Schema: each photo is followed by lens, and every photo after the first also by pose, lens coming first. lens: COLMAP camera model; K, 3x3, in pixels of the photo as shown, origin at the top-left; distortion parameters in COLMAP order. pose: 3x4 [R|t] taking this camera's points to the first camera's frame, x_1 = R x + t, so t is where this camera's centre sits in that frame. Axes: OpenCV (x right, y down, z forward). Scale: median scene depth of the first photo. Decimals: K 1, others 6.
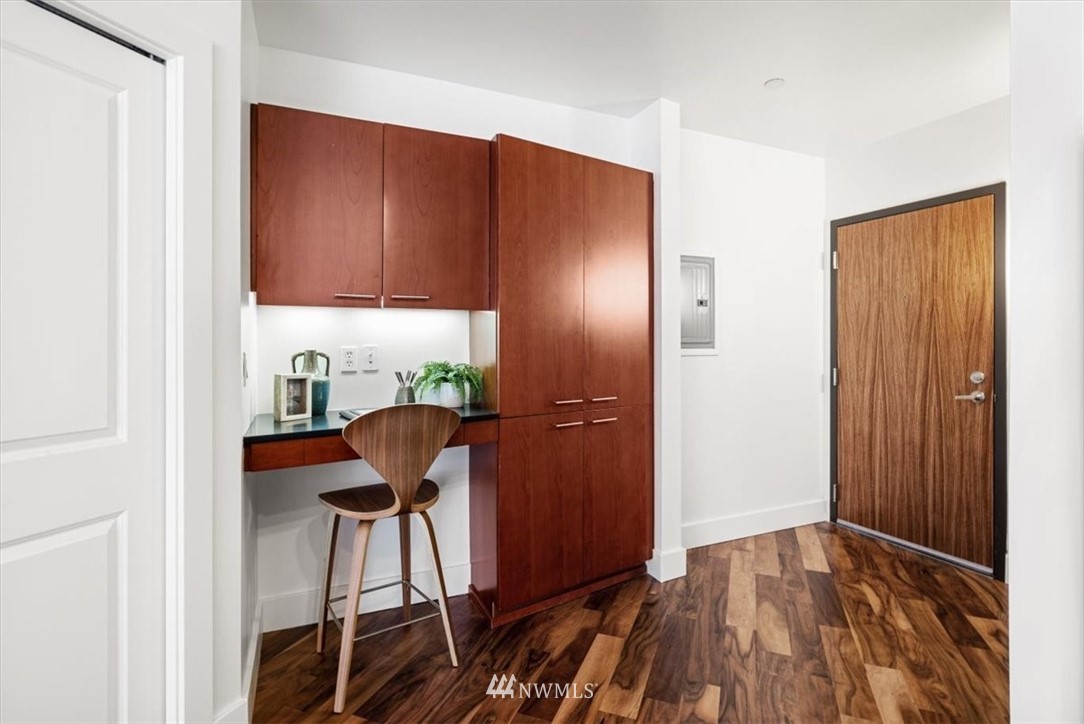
lens RADIAL K [[522.7, 0, 572.3], [0, 522.7, 344.4], [0, 0, 1]] dist [-0.009999, 0.003442]
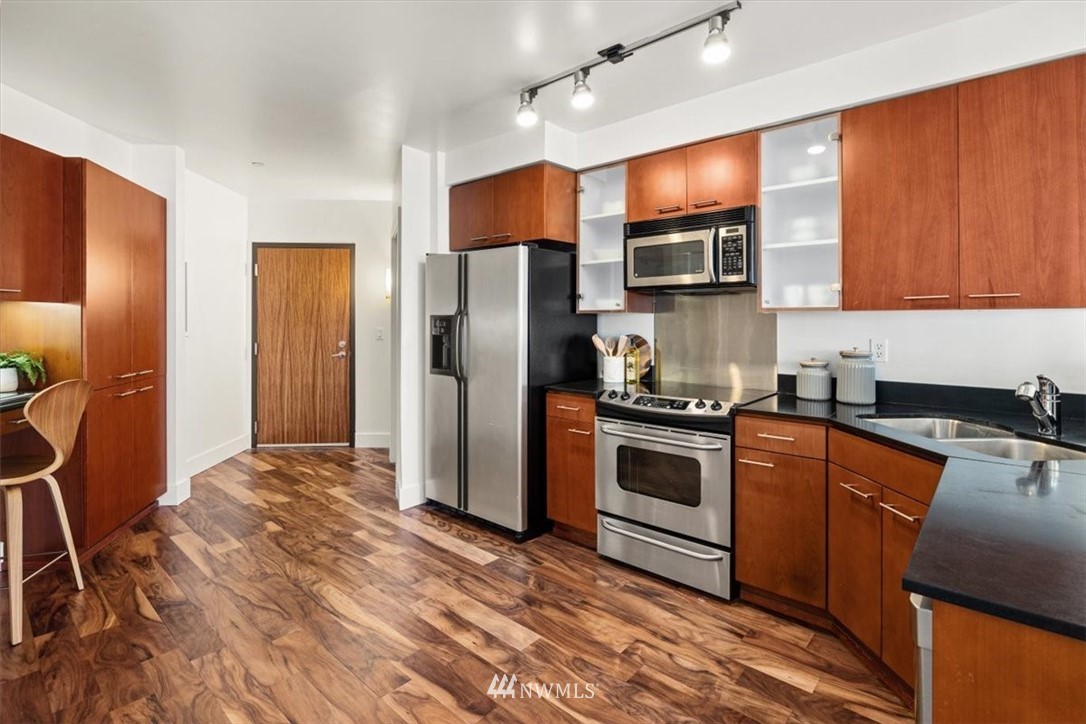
lens RADIAL K [[523.6, 0, 534.5], [0, 523.6, 322.9], [0, 0, 1]] dist [-0.009999, 0.003442]
pose [[0.368572, -0.003192, 0.929594, -0.693414], [-0.000051, 0.999994, 0.003454, -0.019424], [-0.929599, -0.001320, 0.368569, -0.332708]]
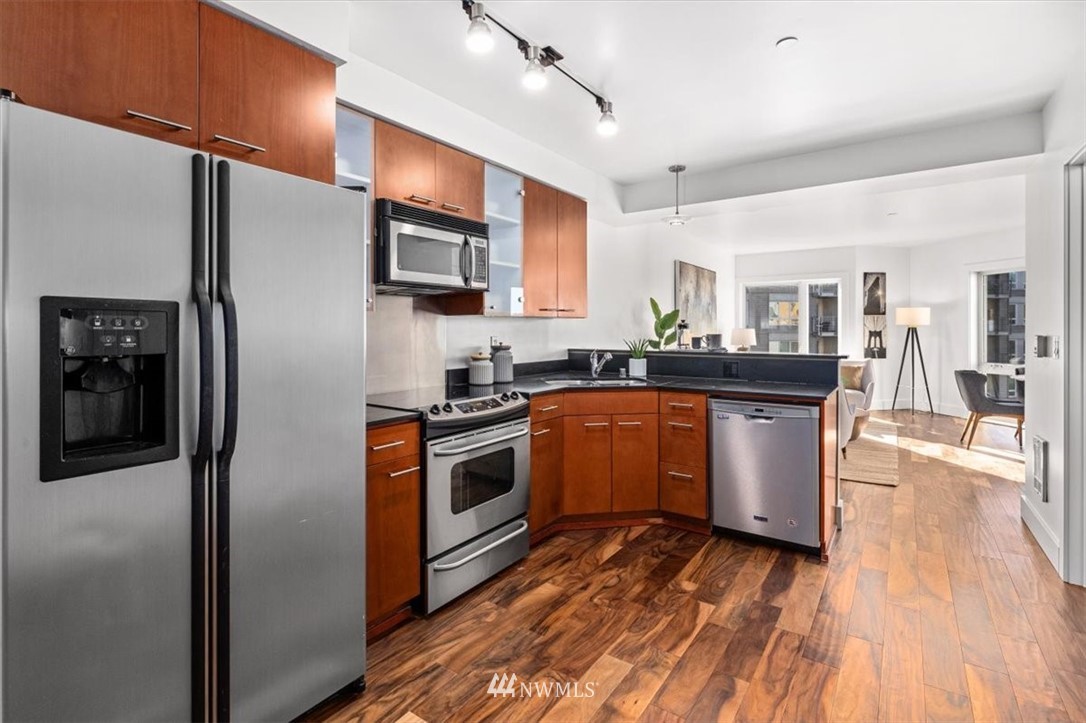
lens RADIAL K [[523.6, 0, 538.9], [0, 523.6, 330.4], [0, 0, 1]] dist [-0.009999, 0.003442]
pose [[-0.967694, 0.007050, 0.252028, -0.096770], [0.007790, 0.999968, 0.001938, -0.005777], [-0.252006, 0.003839, -0.967718, 0.626953]]
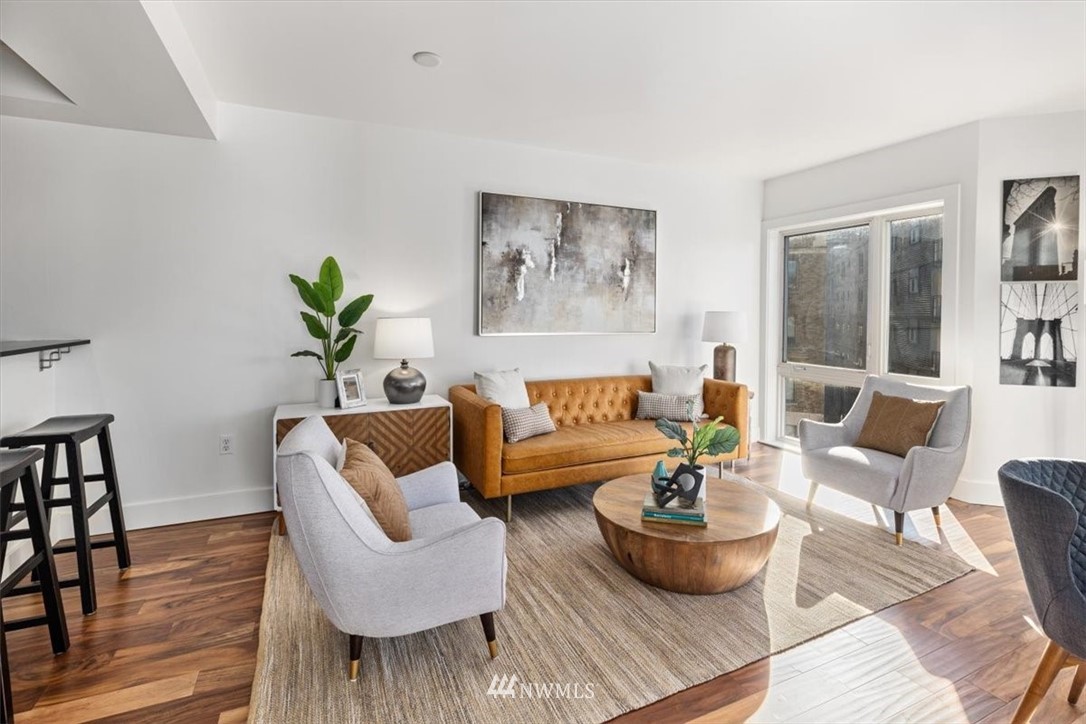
lens RADIAL K [[523.6, 0, 546.9], [0, 523.6, 317.7], [0, 0, 1]] dist [-0.009999, 0.003442]
pose [[-0.705721, -0.008576, 0.708438, -1.115687], [0.000792, 0.999917, 0.012894, -0.002715], [-0.708489, 0.009661, -0.705656, -0.843211]]
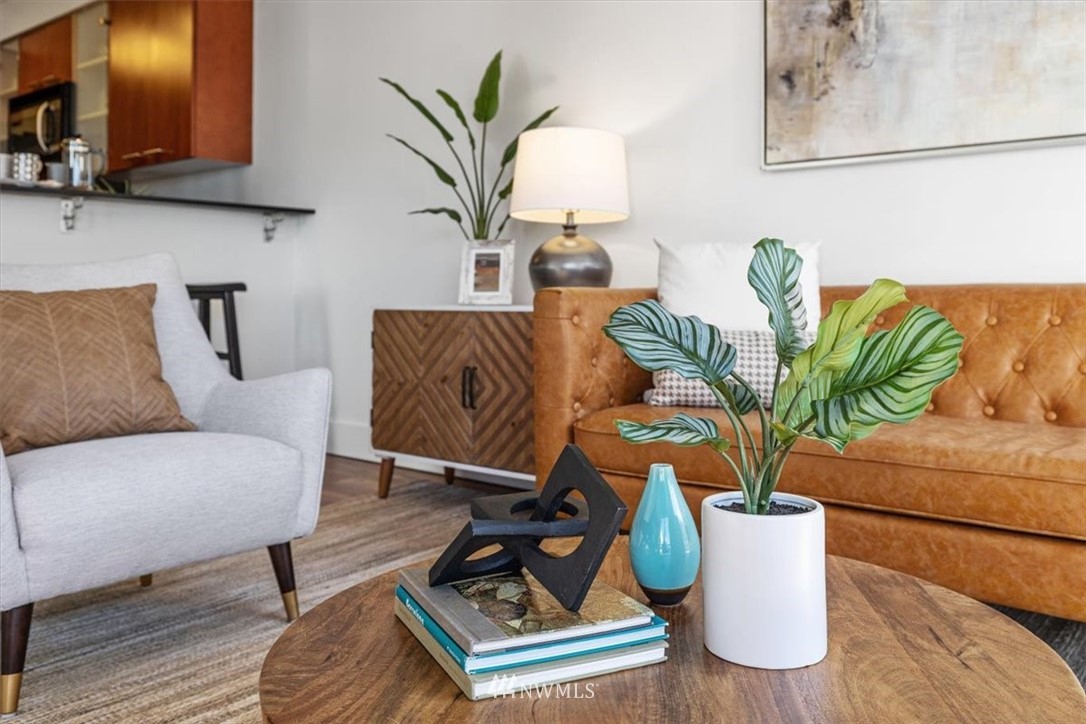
lens RADIAL K [[894.9, 0, 515.3], [0, 894.9, 258.8], [0, 0, 1]] dist [0.009116, 0.000717]
pose [[0.329144, 0.034158, 0.943662, -1.021464], [-0.000238, 0.999348, -0.036091, 0.175700], [-0.944280, 0.011654, 0.328937, -1.672159]]
